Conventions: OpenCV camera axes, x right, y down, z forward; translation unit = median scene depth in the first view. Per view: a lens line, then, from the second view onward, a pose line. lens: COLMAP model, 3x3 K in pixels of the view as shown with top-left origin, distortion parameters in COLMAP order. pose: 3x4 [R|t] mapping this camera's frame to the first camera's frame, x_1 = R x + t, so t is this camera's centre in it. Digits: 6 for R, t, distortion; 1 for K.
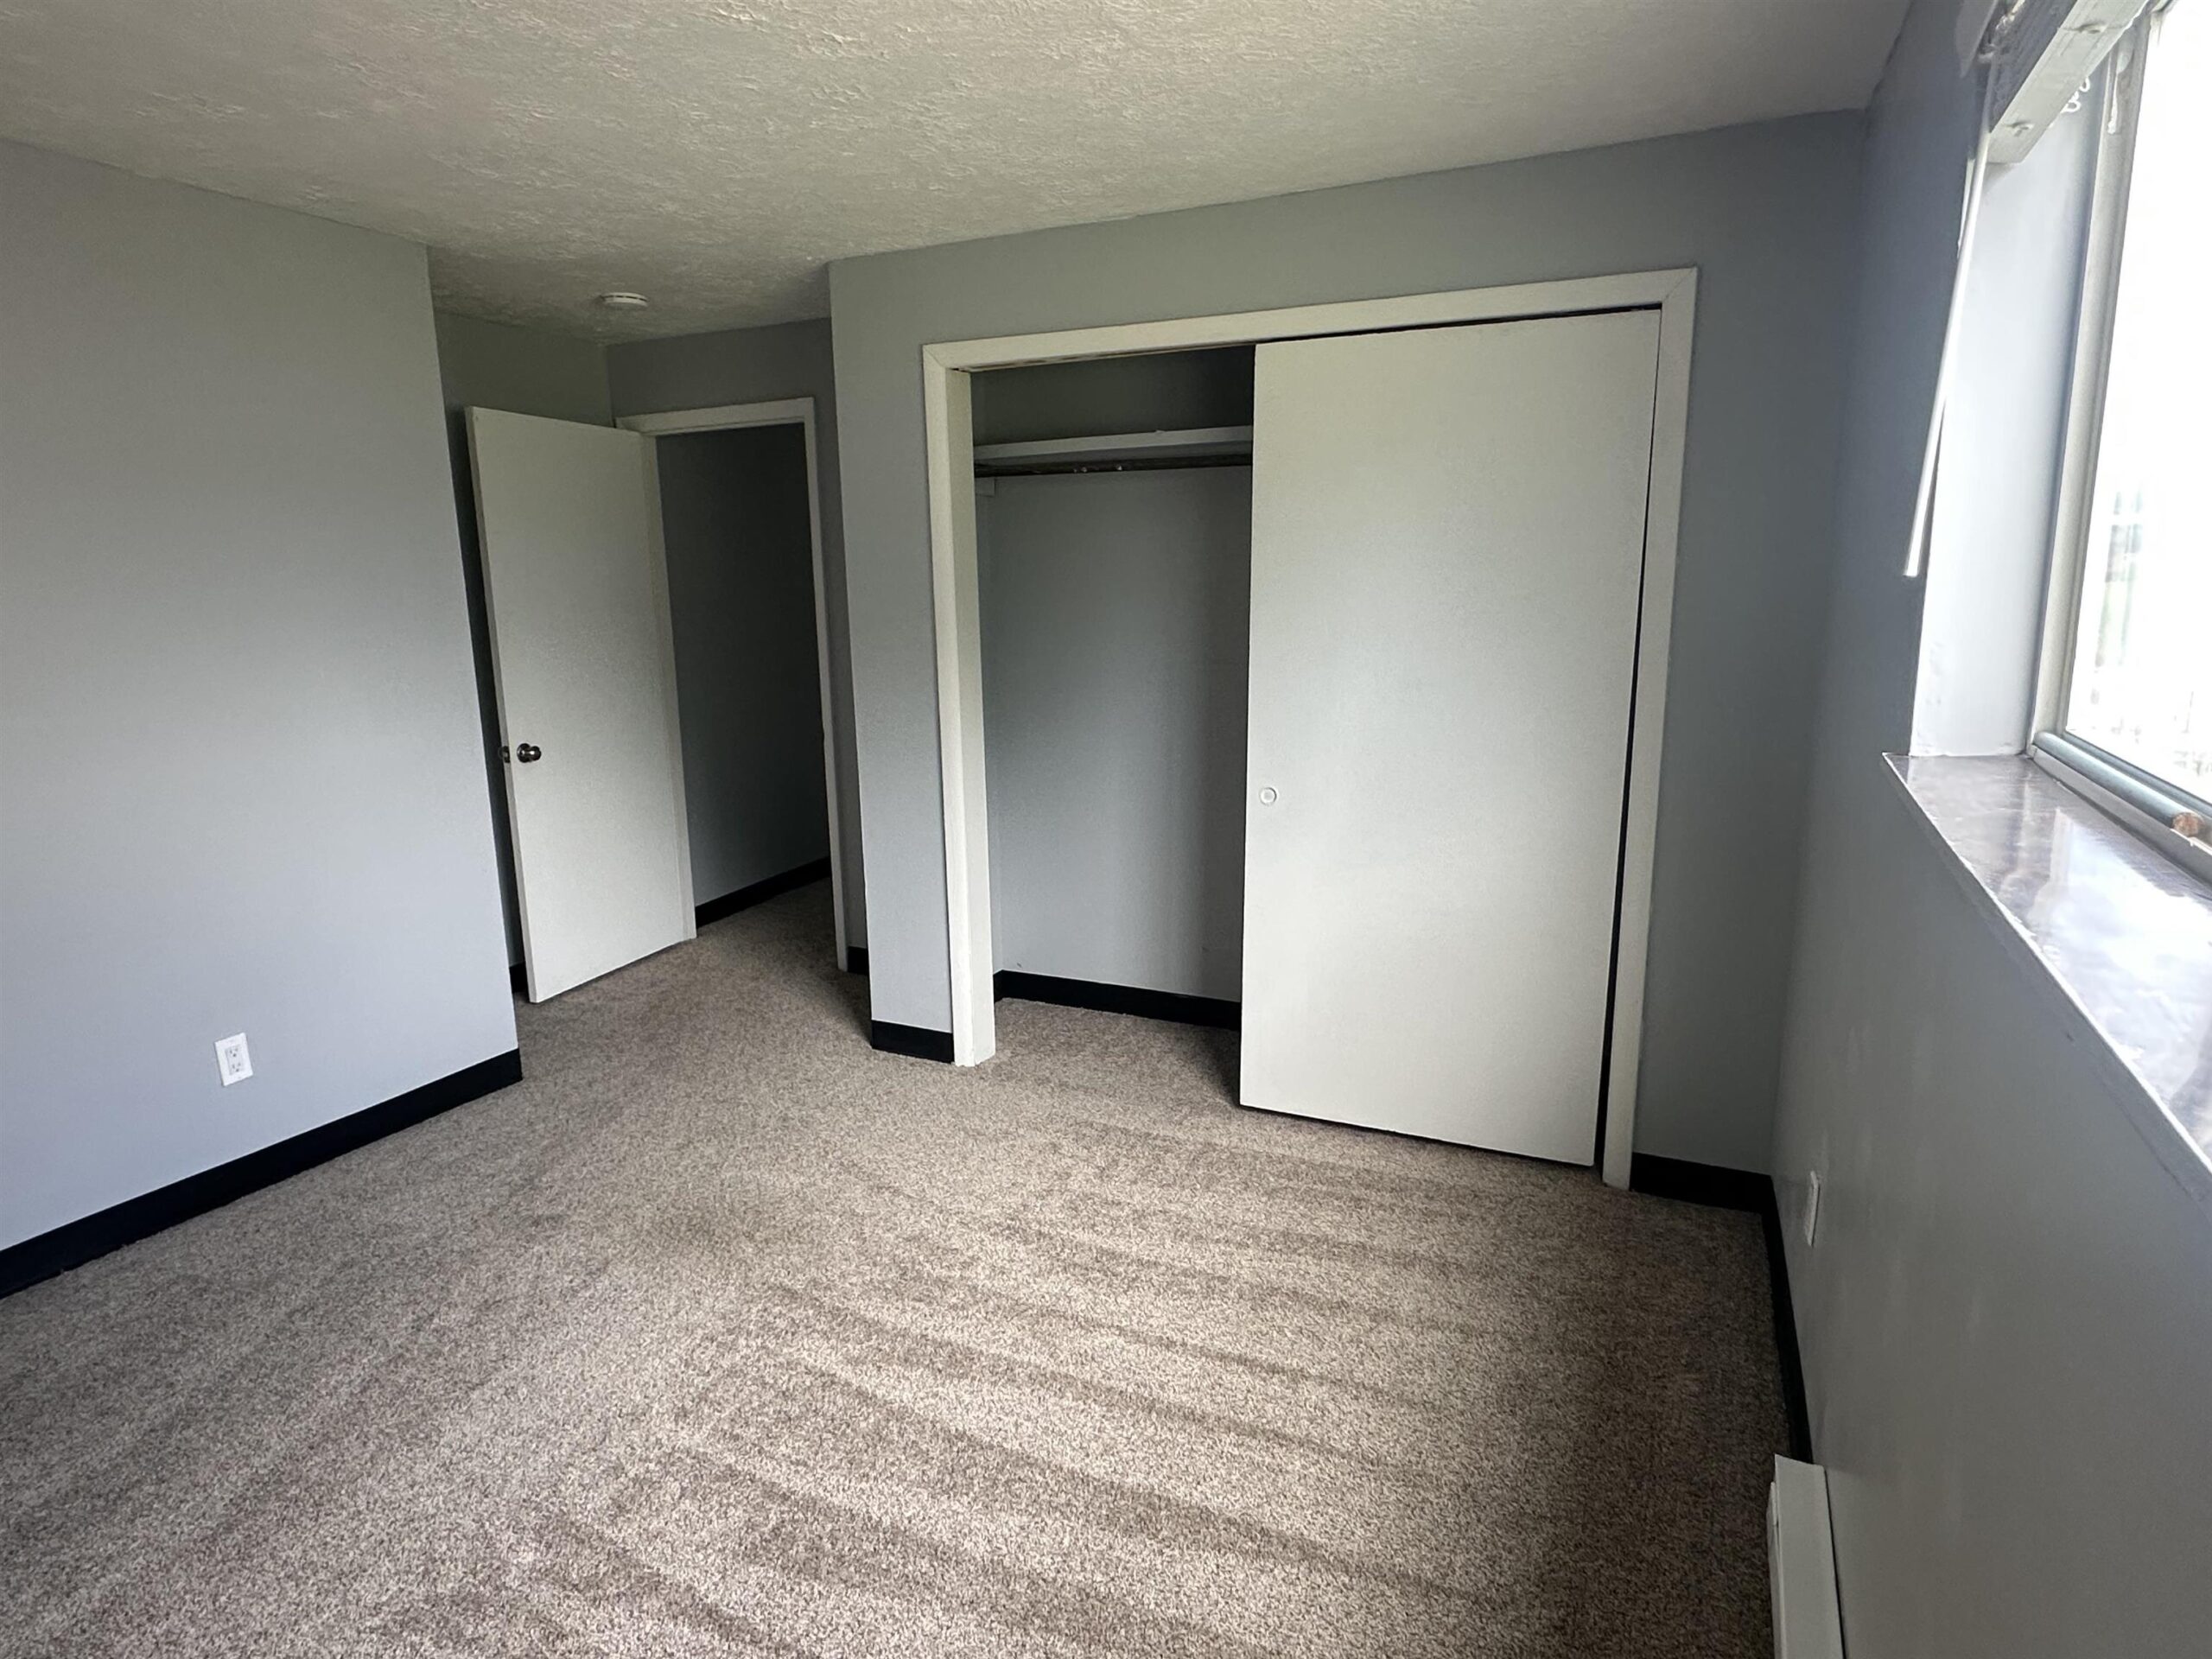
lens RADIAL K [[1256.8, 0, 1106.0], [0, 1256.8, 829.5], [0, 0, 1]] dist [-0.002814, -0.000448]
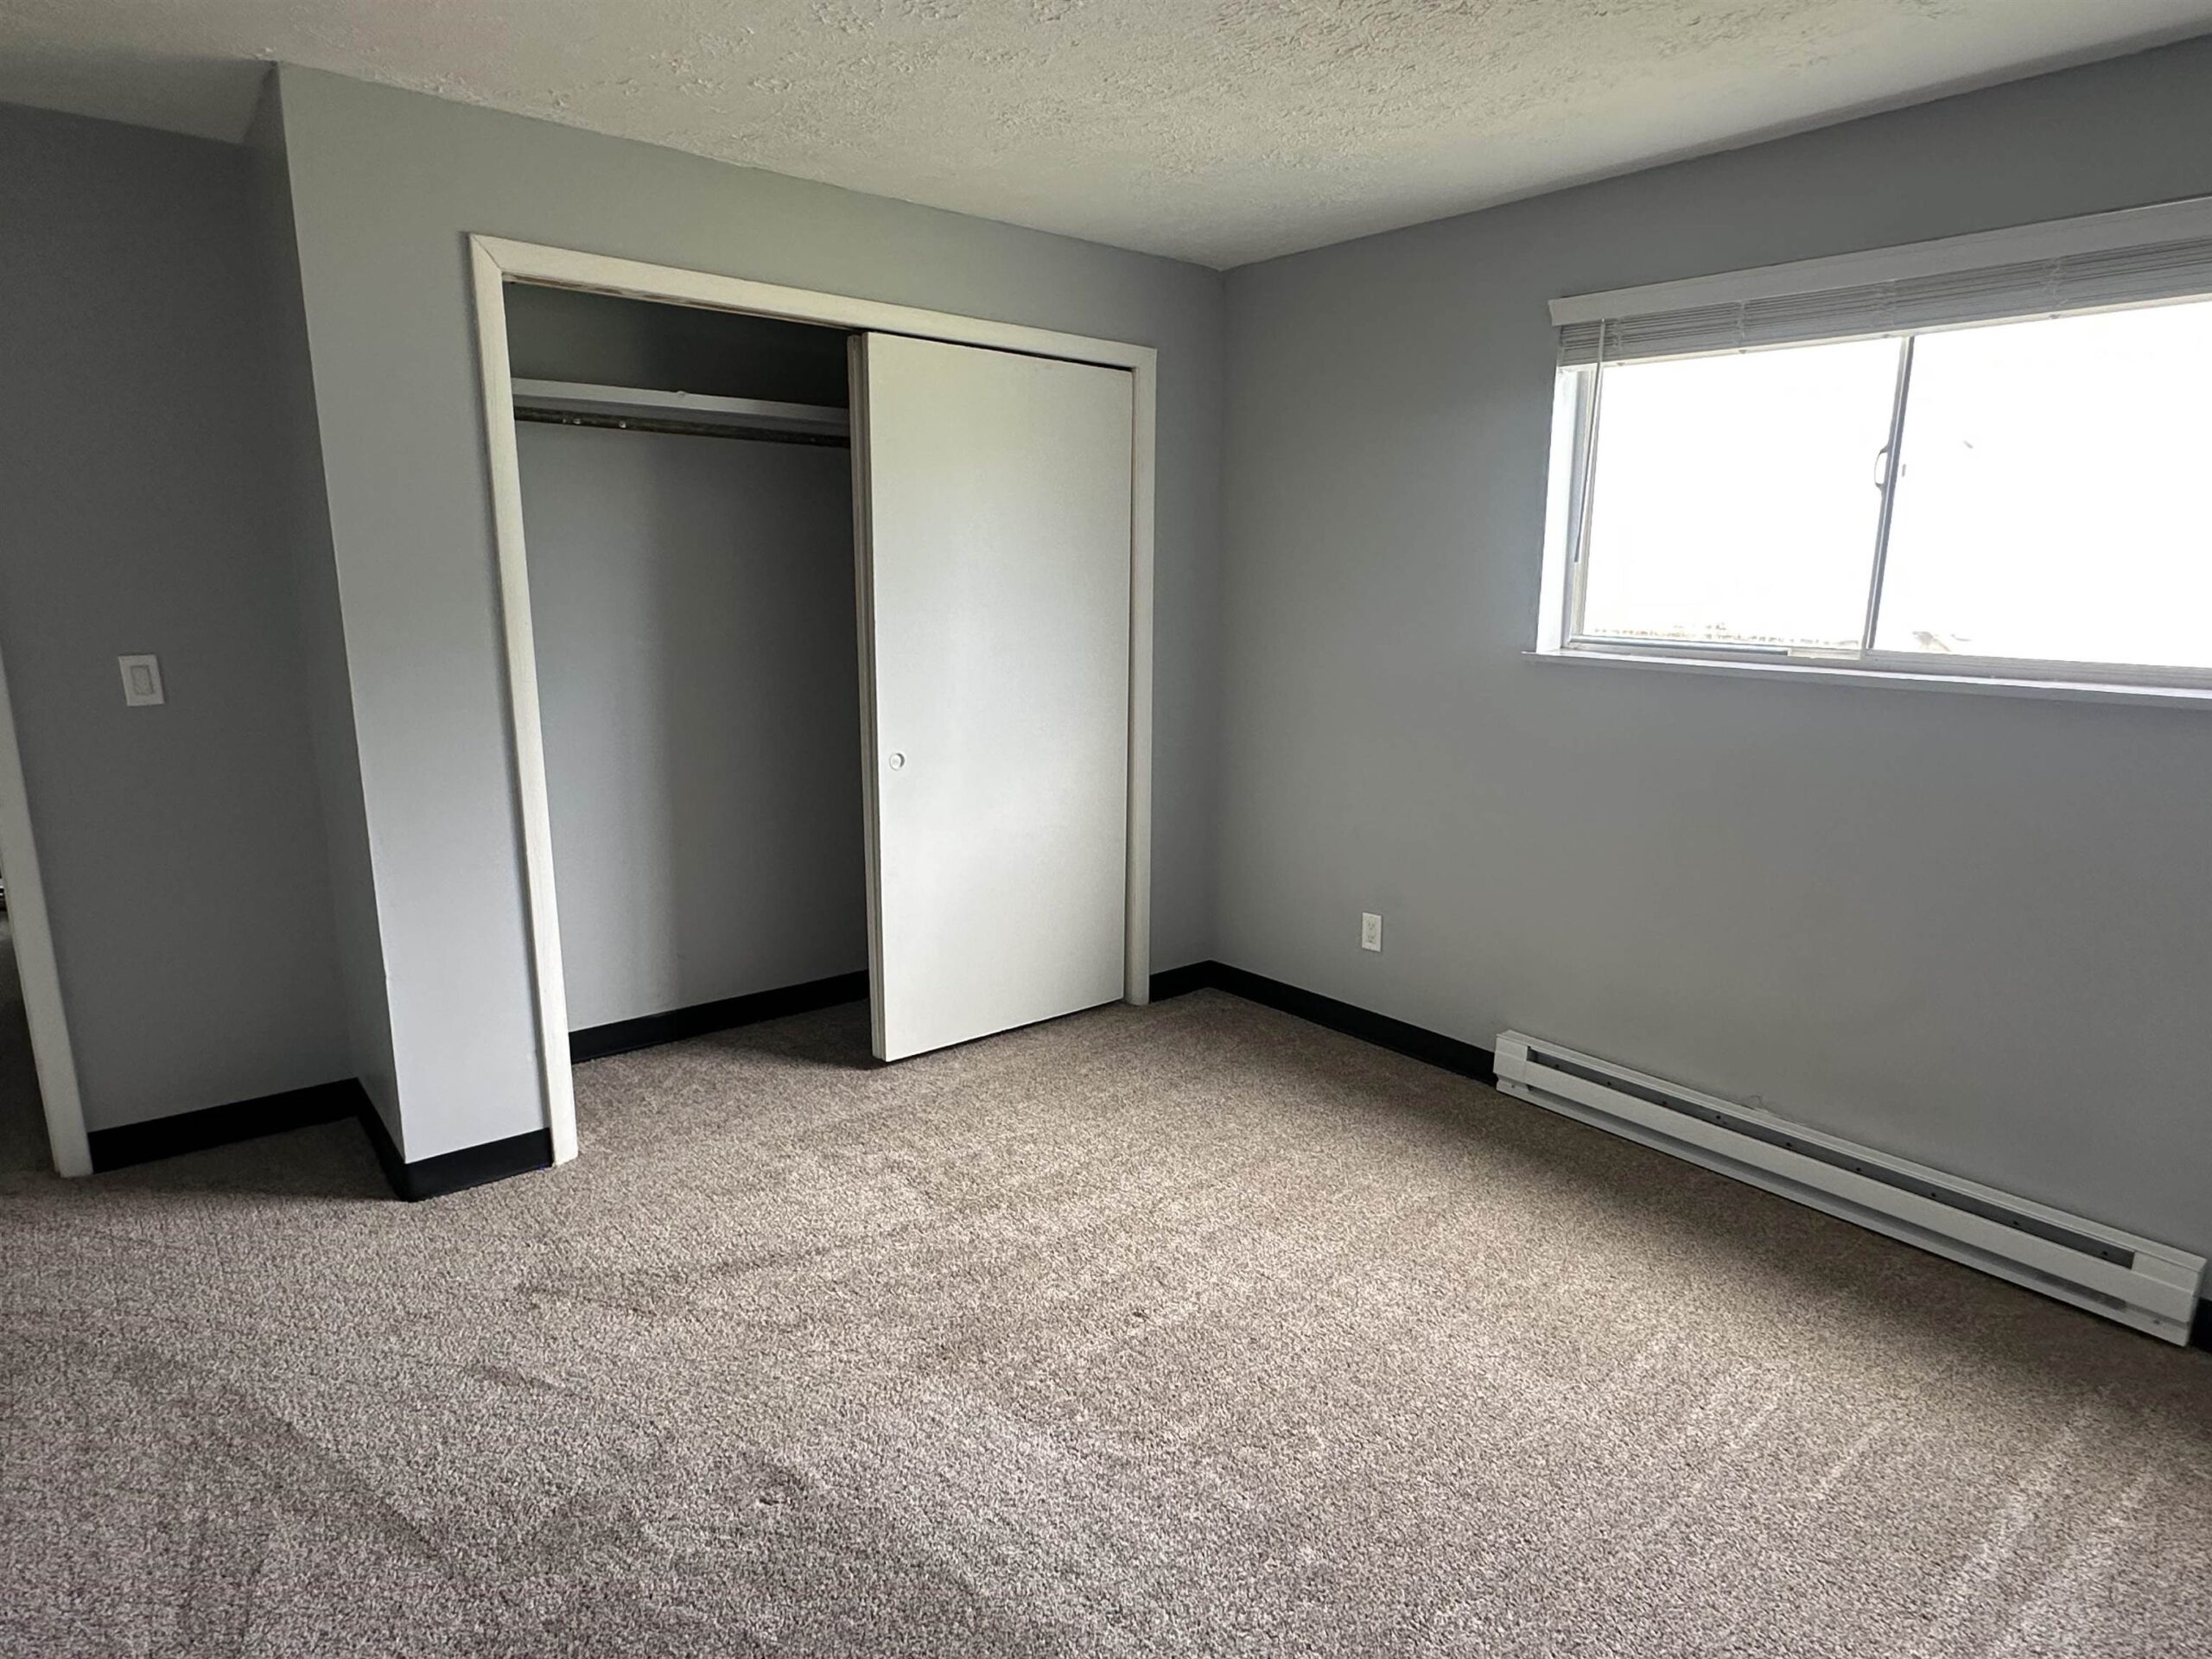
lens RADIAL K [[1263.2, 0, 1106.0], [0, 1263.2, 829.5], [0, 0, 1]] dist [0.003293, 0.000619]
pose [[0.416358, -0.167382, 0.893660, -0.727468], [0.162399, 0.980792, 0.108040, -0.055017], [-0.894579, 0.100146, 0.435544, 0.363741]]
